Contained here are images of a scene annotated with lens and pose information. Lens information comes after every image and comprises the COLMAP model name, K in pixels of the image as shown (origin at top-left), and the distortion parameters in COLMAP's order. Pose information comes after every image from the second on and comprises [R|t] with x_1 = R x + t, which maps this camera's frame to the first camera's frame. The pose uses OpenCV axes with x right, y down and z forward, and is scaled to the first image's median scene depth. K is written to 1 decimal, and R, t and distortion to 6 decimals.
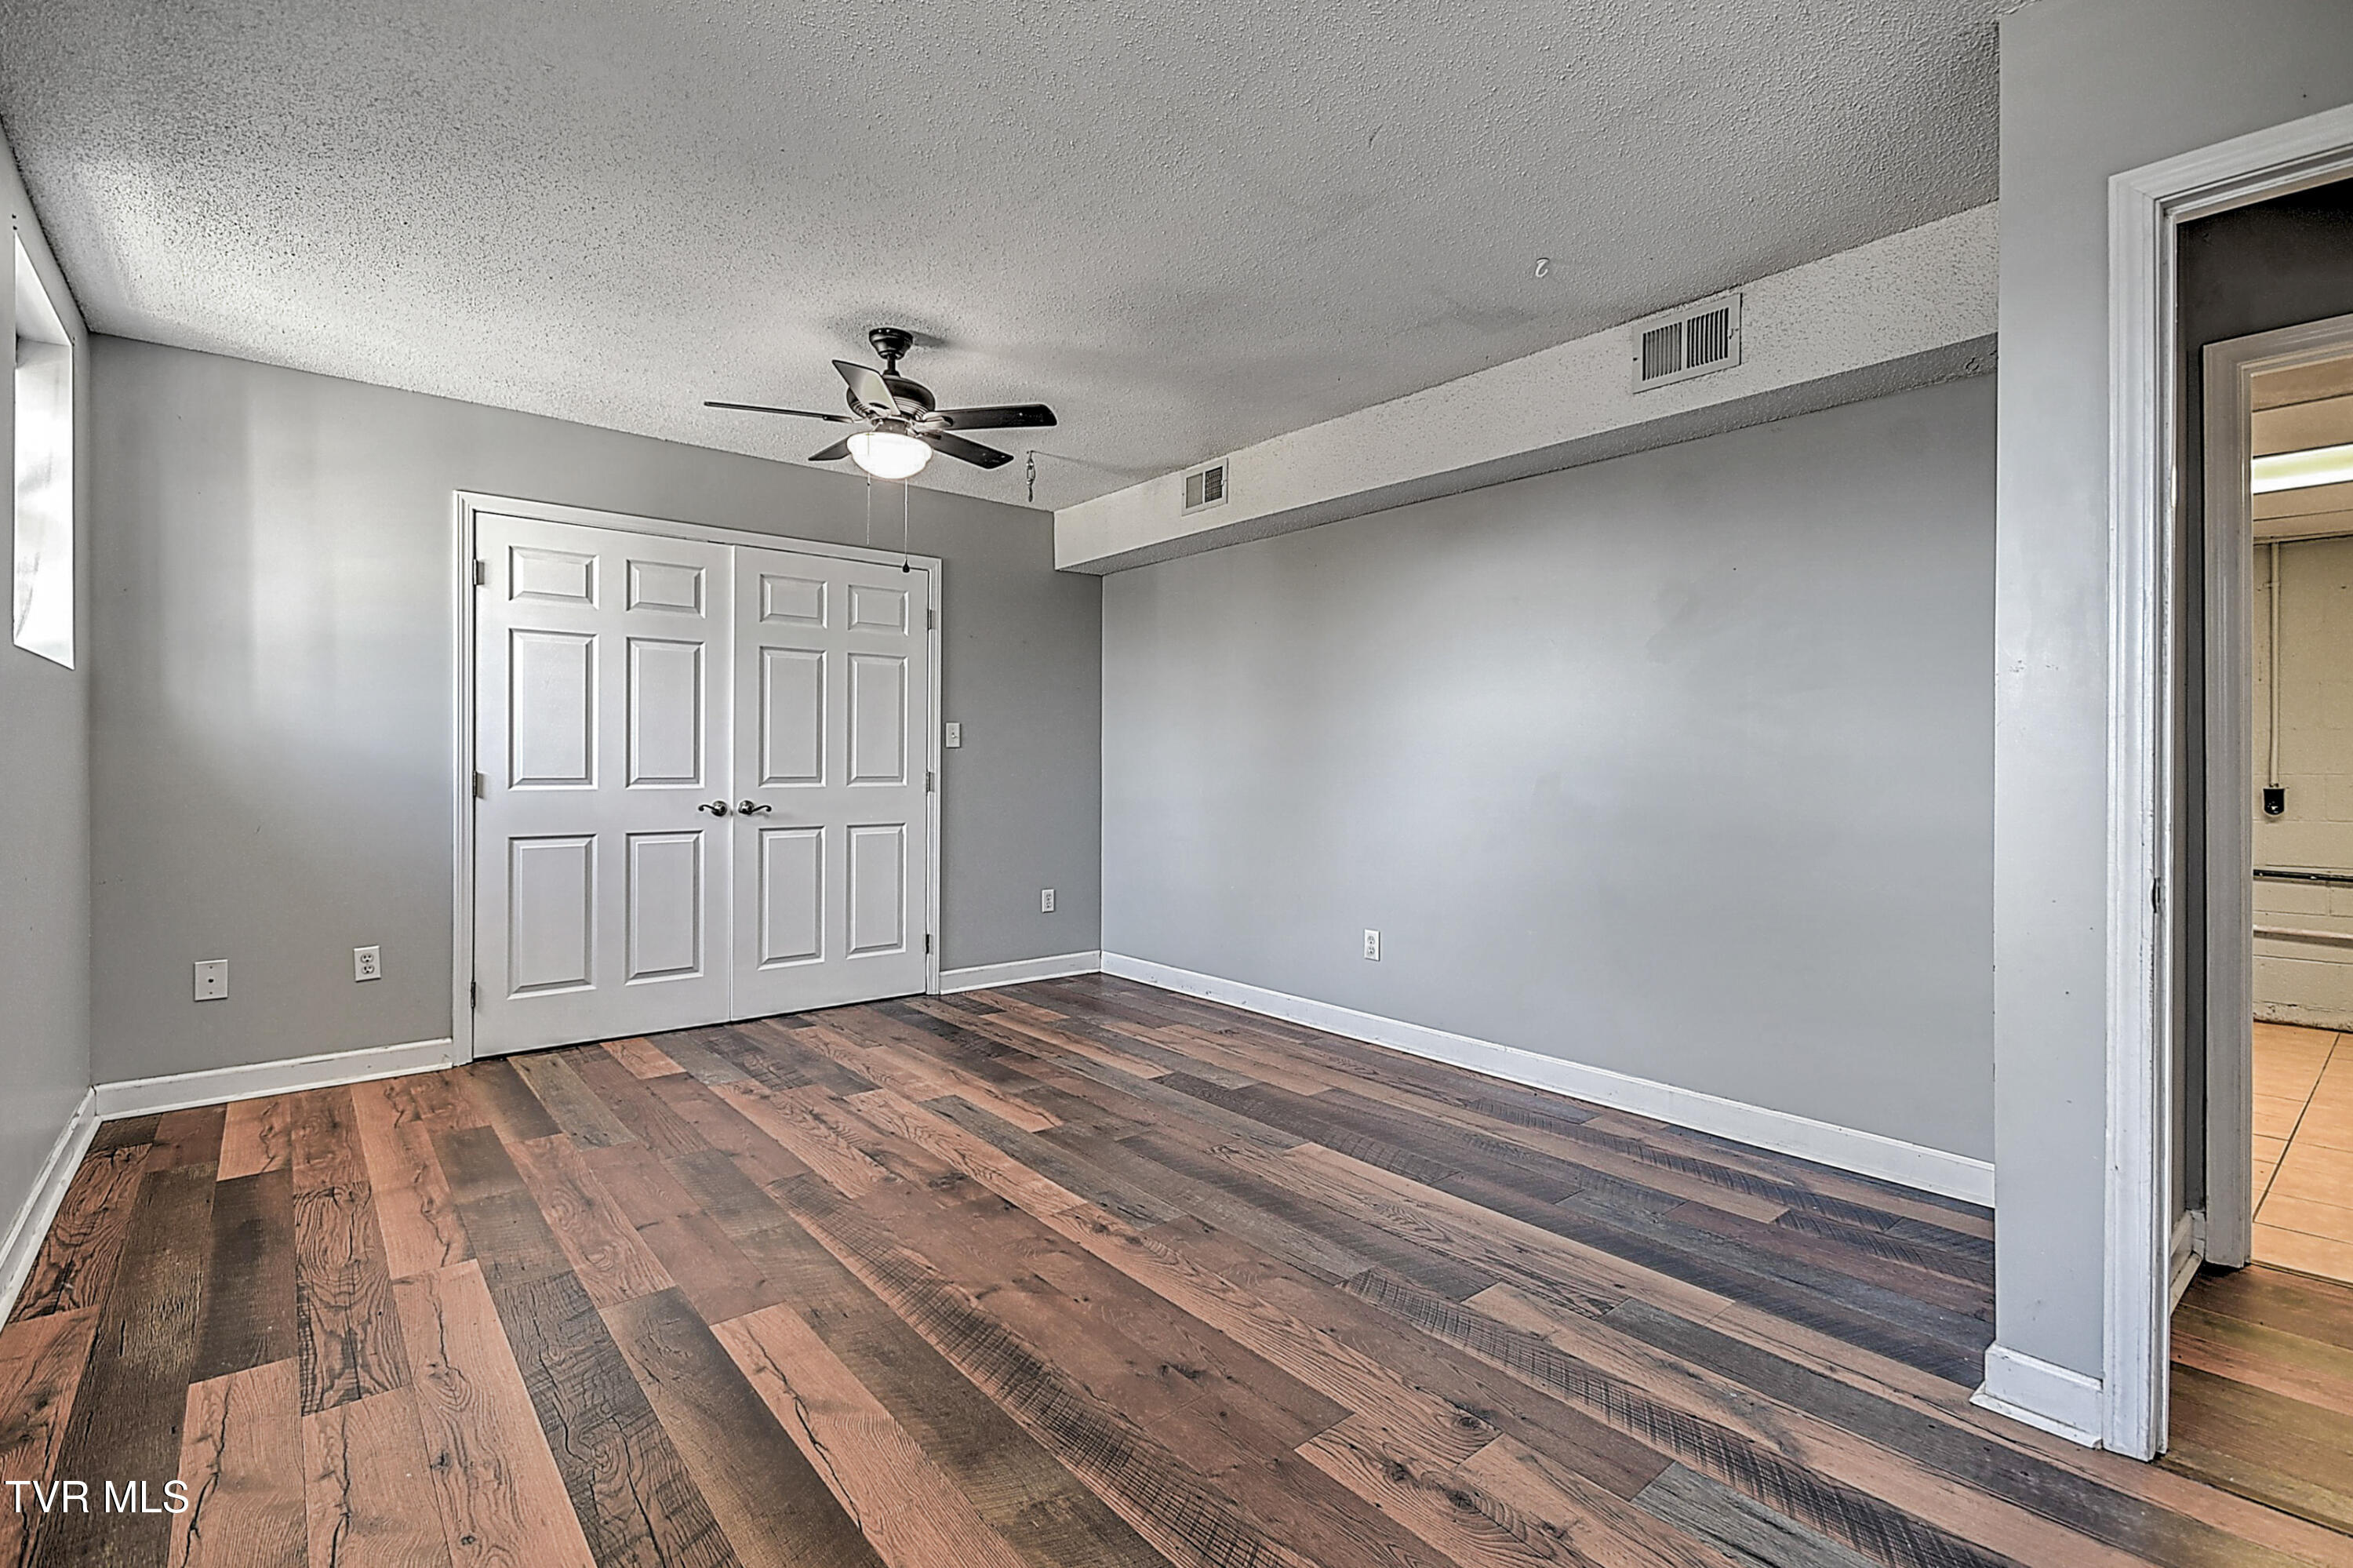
lens RADIAL K [[1047.2, 0, 1155.7], [0, 1047.2, 769.0], [0, 0, 1]] dist [0.014617, -0.004522]
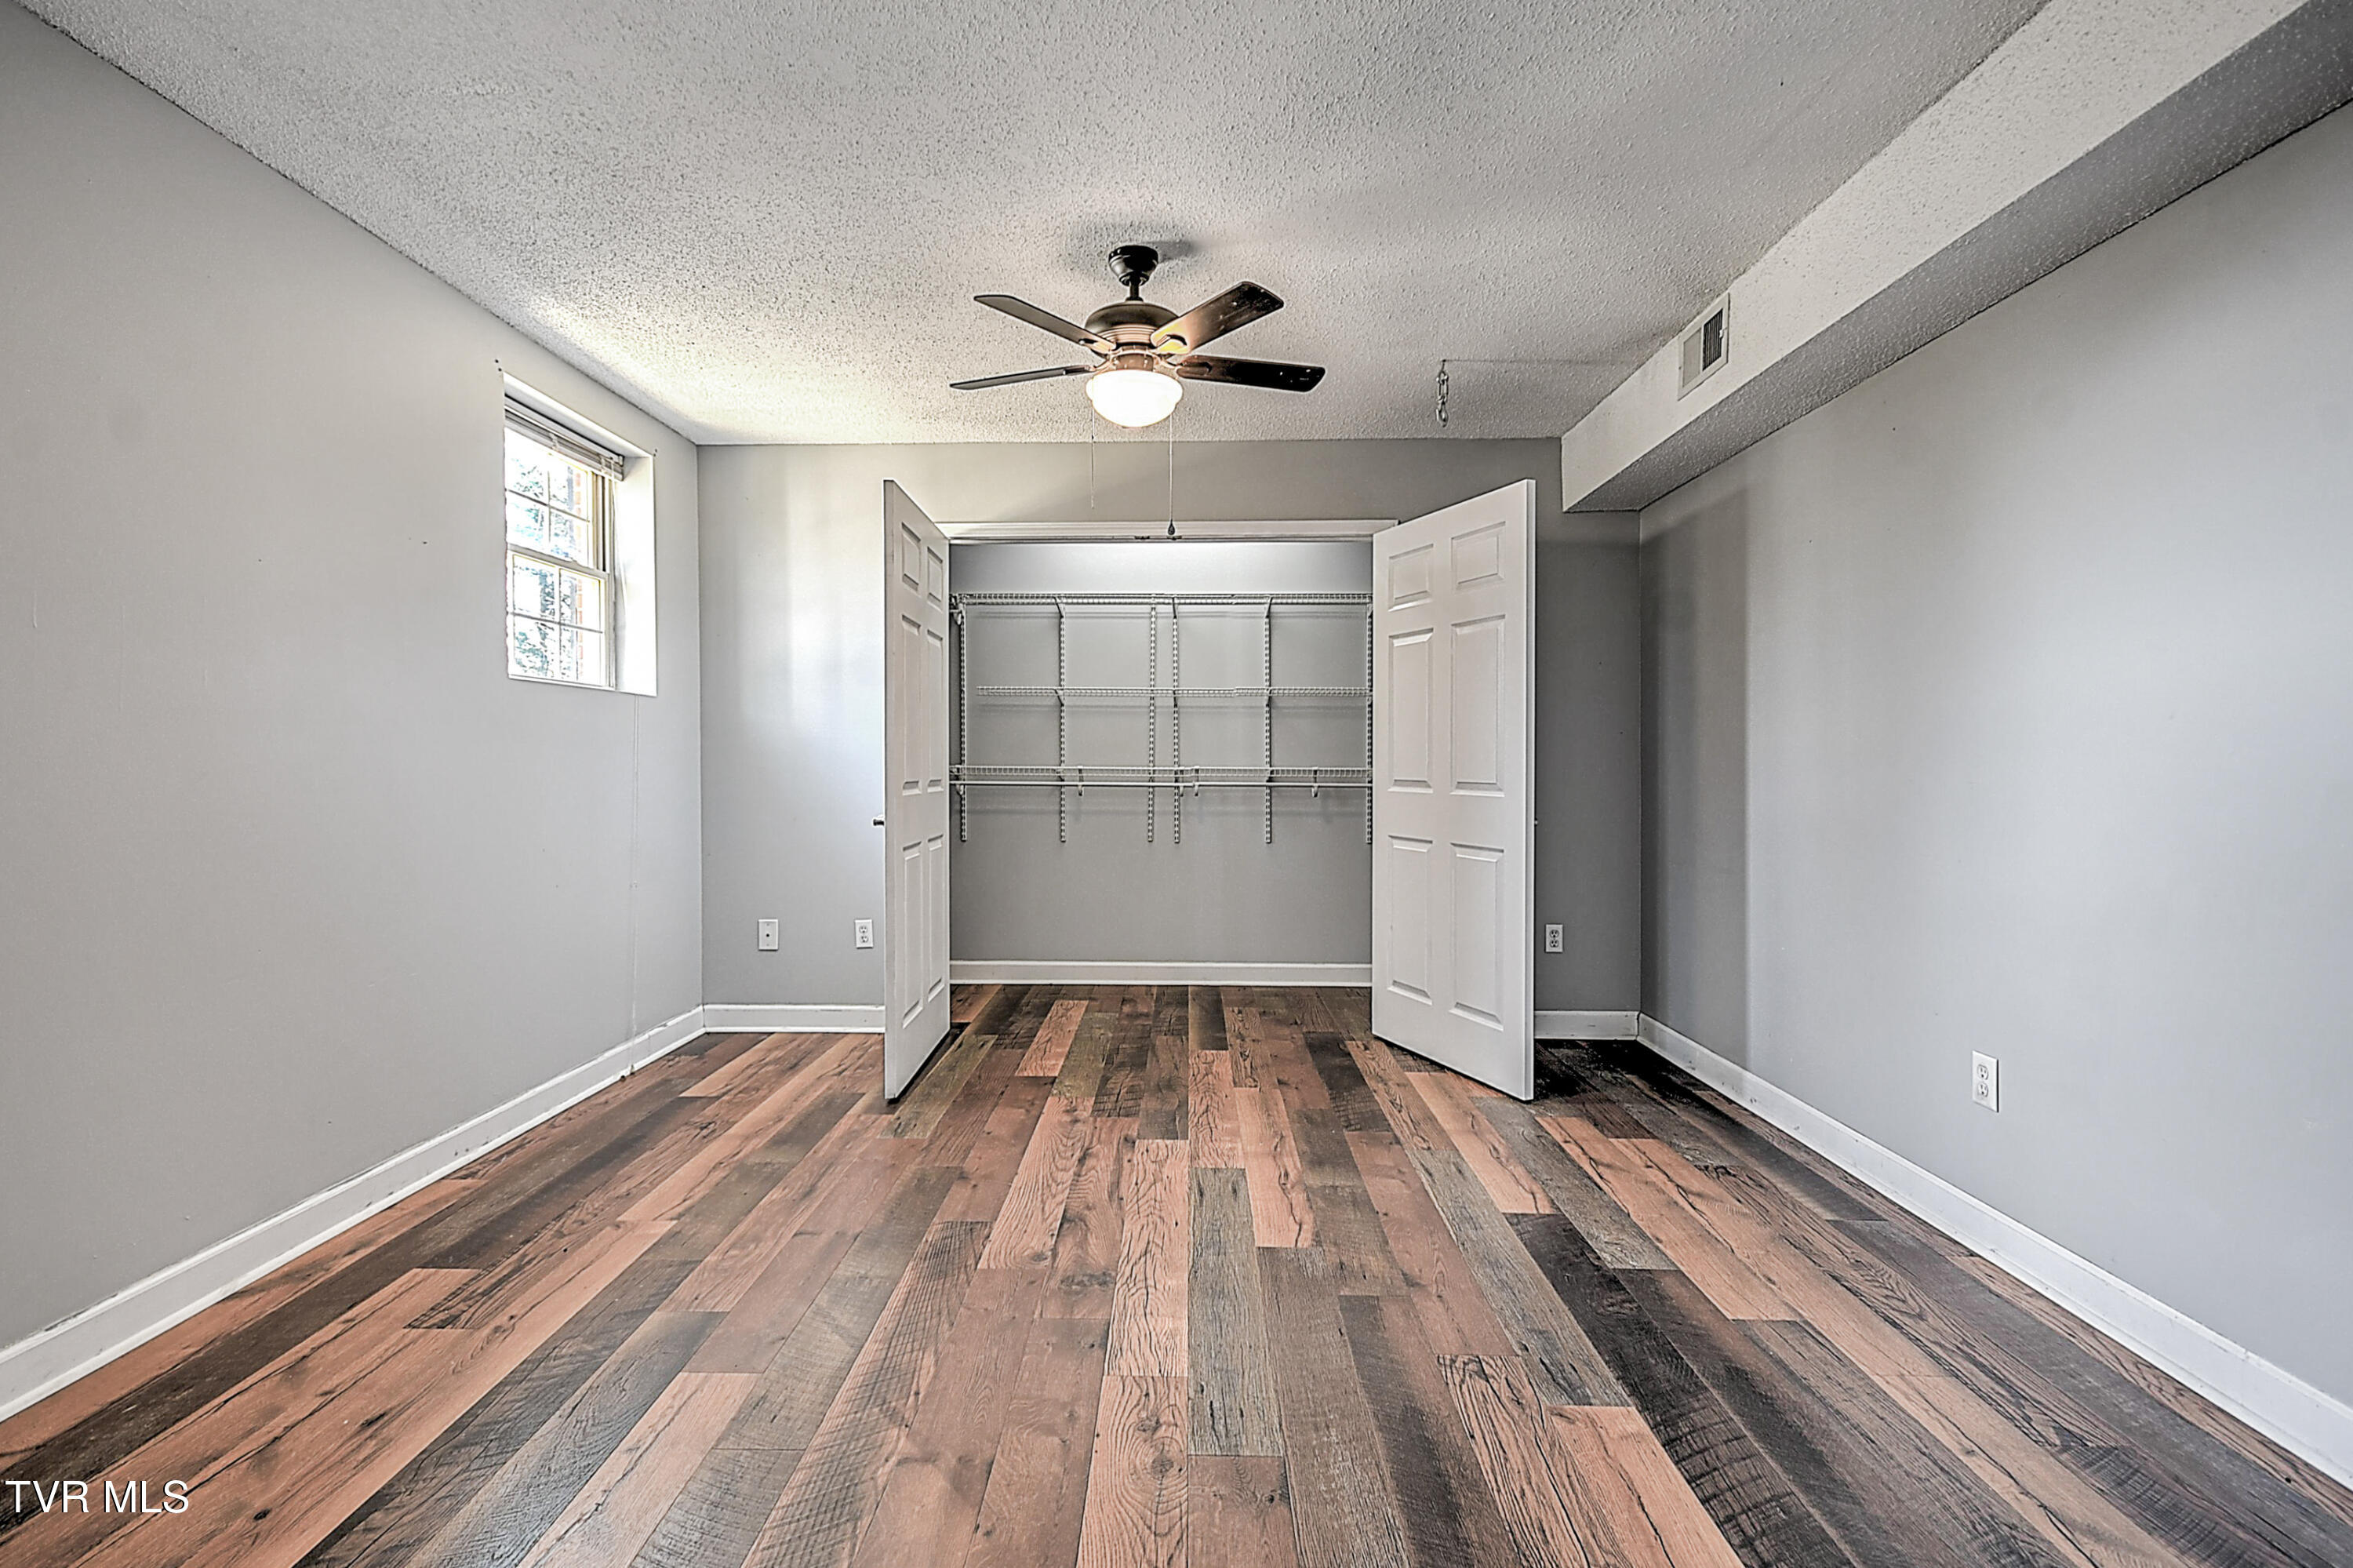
lens RADIAL K [[1047.2, 0, 1169.4], [0, 1047.2, 782.3], [0, 0, 1]] dist [0.014617, -0.004522]
pose [[0.758189, 0.006910, -0.651999, 0.327486], [-0.000461, 0.999949, 0.010062, 0.001908], [0.652035, -0.007329, 0.758153, 0.382637]]
